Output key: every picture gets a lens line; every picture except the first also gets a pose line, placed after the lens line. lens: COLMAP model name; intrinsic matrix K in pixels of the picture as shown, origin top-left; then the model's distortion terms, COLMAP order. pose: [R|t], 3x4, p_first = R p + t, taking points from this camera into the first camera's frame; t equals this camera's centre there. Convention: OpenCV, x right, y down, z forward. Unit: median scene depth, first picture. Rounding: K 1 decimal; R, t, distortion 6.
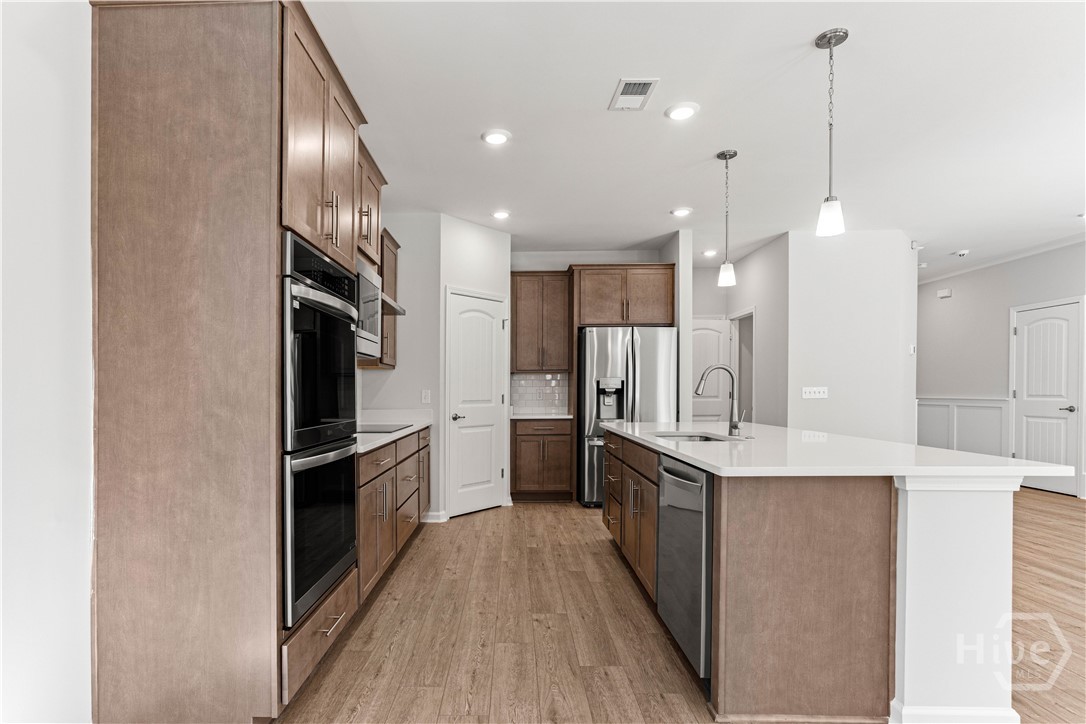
lens RADIAL K [[544.6, 0, 495.7], [0, 544.6, 399.2], [0, 0, 1]] dist [-0.020161, 0.001798]
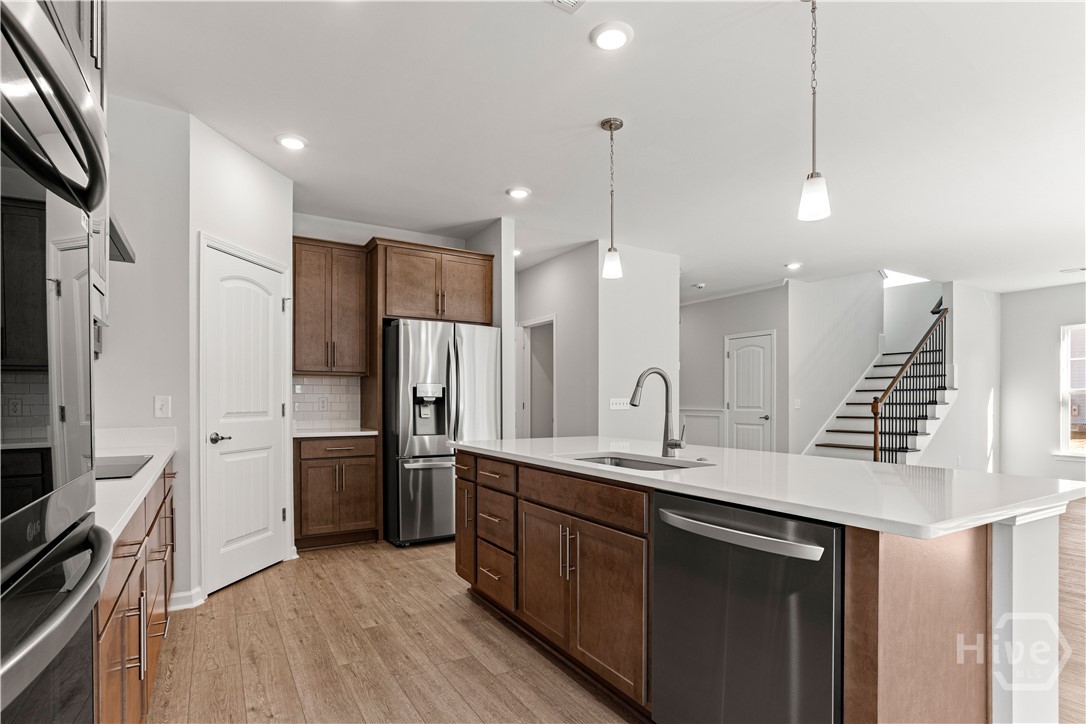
lens RADIAL K [[535.1, 0, 526.6], [0, 535.1, 415.3], [0, 0, 1]] dist [-0.020905, 0.001046]
pose [[0.841518, -0.006134, 0.540195, -0.095136], [-0.000427, 0.999928, 0.012018, -0.002181], [-0.540229, -0.010344, 0.841454, 0.248224]]
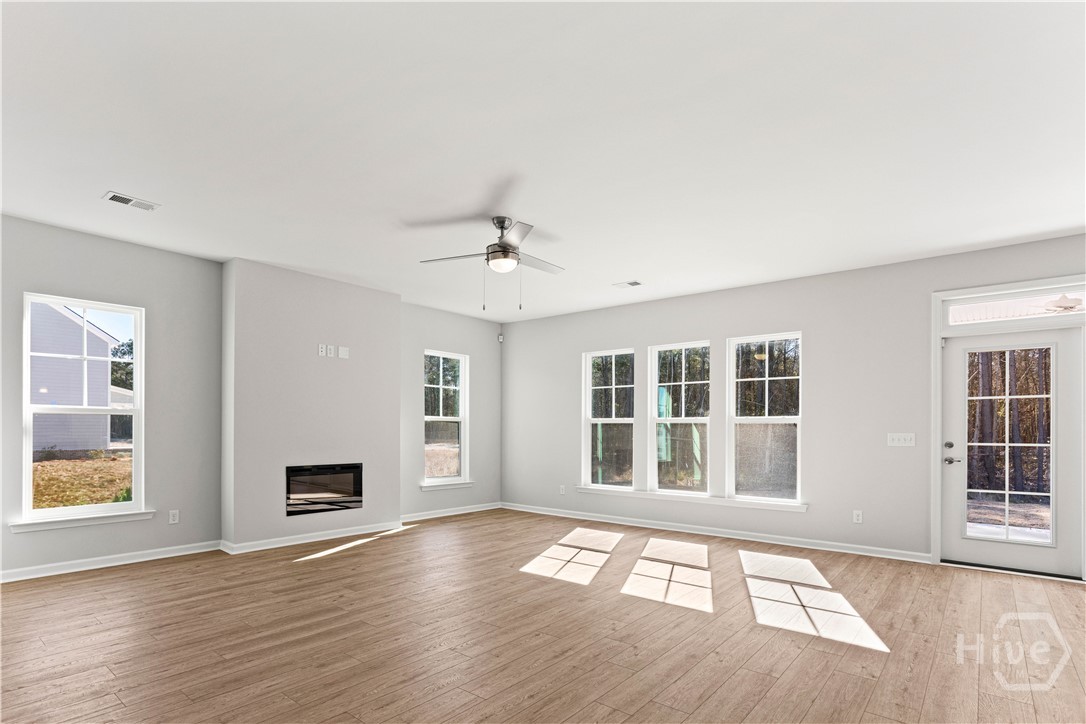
lens RADIAL K [[555.2, 0, 529.5], [0, 555.2, 427.0], [0, 0, 1]] dist [-0.027889, -0.000181]
pose [[-0.785698, 0.005551, 0.618585, 0.708430], [0.006746, 0.999977, -0.000406, -0.016594], [-0.618573, 0.003854, -0.785718, 0.797420]]
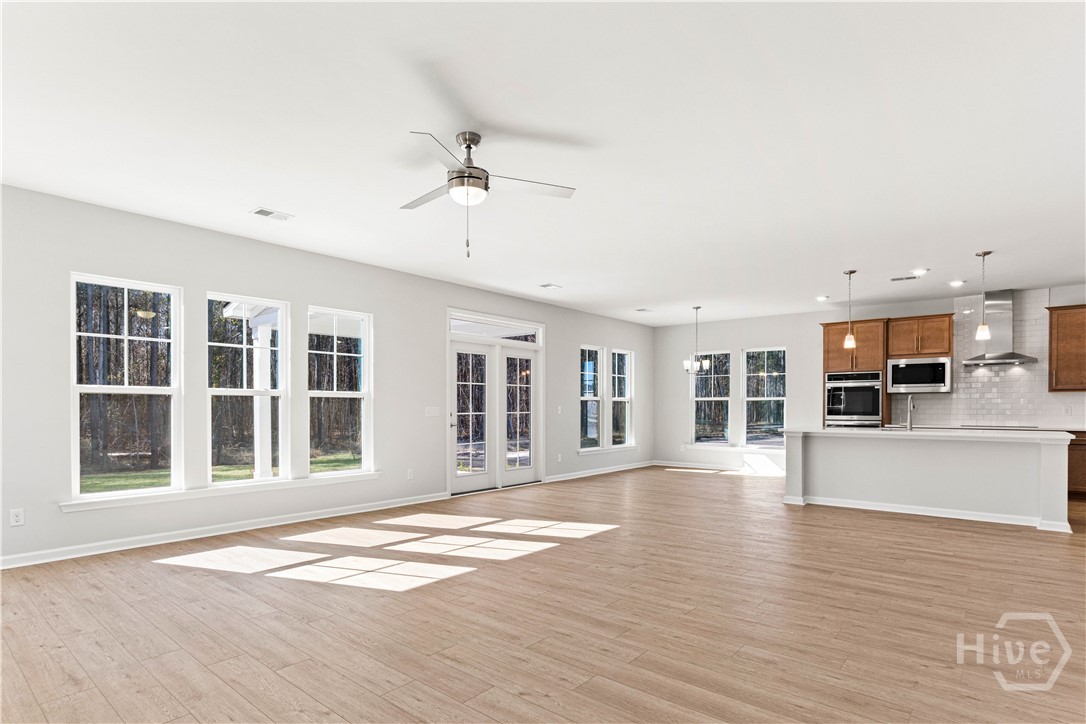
lens RADIAL K [[578.1, 0, 526.6], [0, 578.1, 406.4], [0, 0, 1]] dist [0.001275, 0.000721]
pose [[-0.622161, 0.008655, -0.782842, 1.653604], [-0.005354, 0.999868, 0.015309, -0.023243], [0.782871, 0.013716, -0.622032, 0.665041]]
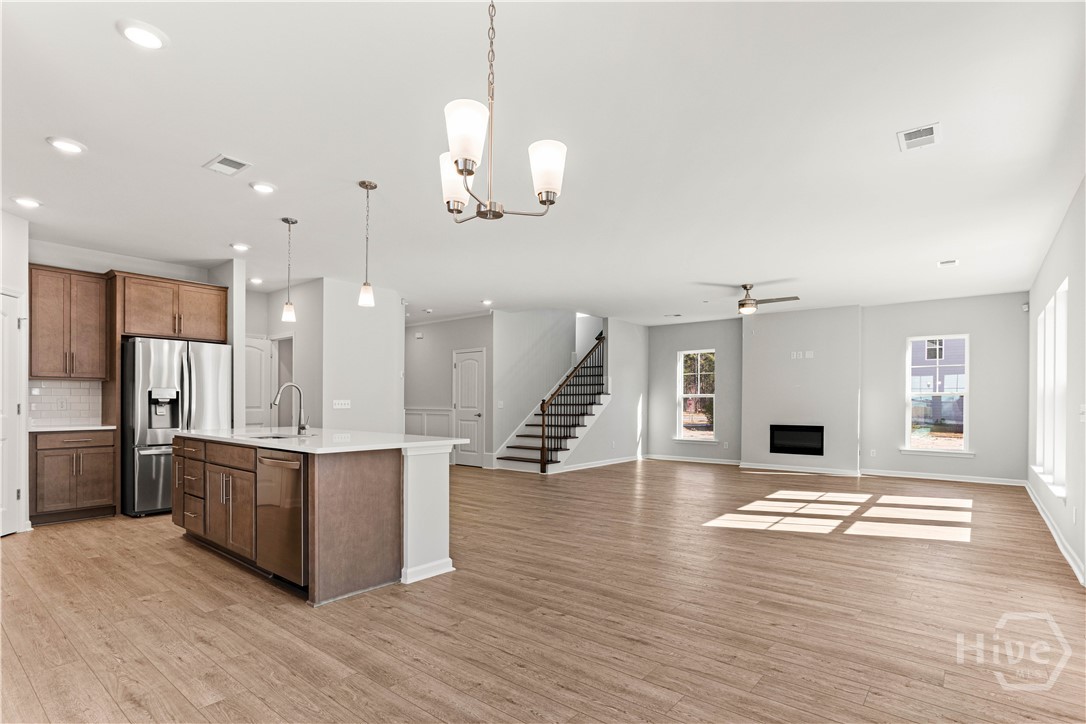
lens RADIAL K [[547.6, 0, 536.7], [0, 547.6, 408.3], [0, 0, 1]] dist [-0.042851, 0.031277]
pose [[0.612285, 0.001010, 0.790636, -0.163220], [0.002234, 0.999993, -0.003008, 0.002829], [-0.790634, 0.003608, 0.612279, -0.182407]]
